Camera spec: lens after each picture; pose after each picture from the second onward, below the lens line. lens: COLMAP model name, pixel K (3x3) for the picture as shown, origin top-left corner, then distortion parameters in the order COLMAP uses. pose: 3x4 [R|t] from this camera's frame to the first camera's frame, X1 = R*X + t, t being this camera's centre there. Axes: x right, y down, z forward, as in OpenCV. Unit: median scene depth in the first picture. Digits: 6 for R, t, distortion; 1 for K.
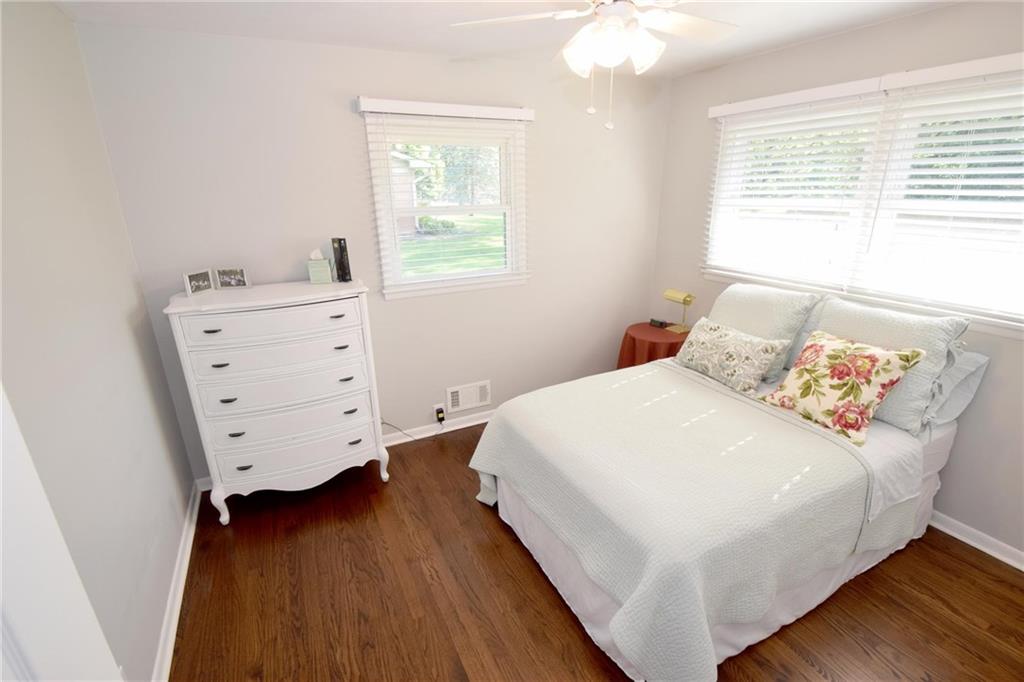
lens RADIAL K [[466.5, 0, 511.9], [0, 466.5, 358.3], [0, 0, 1]] dist [0.020731, -0.025120]
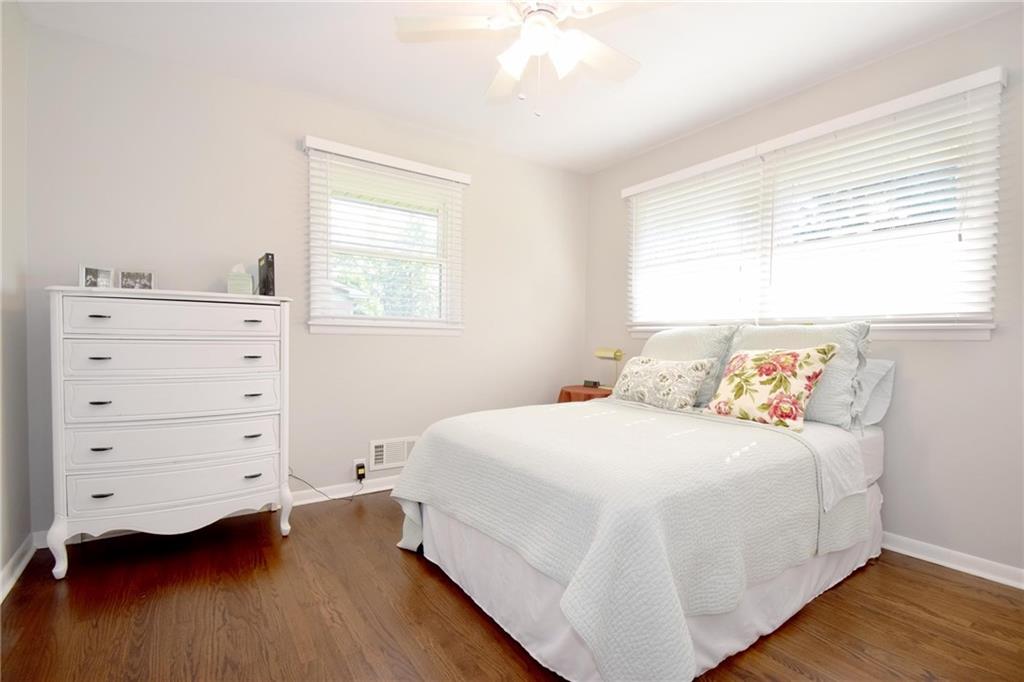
lens RADIAL K [[466.5, 0, 511.9], [0, 466.5, 358.3], [0, 0, 1]] dist [0.020731, -0.025120]
pose [[0.990358, 0.025358, 0.136192, 0.005908], [0.016757, 0.953958, -0.299473, 0.278535], [-0.137516, 0.298867, 0.944335, 0.092045]]
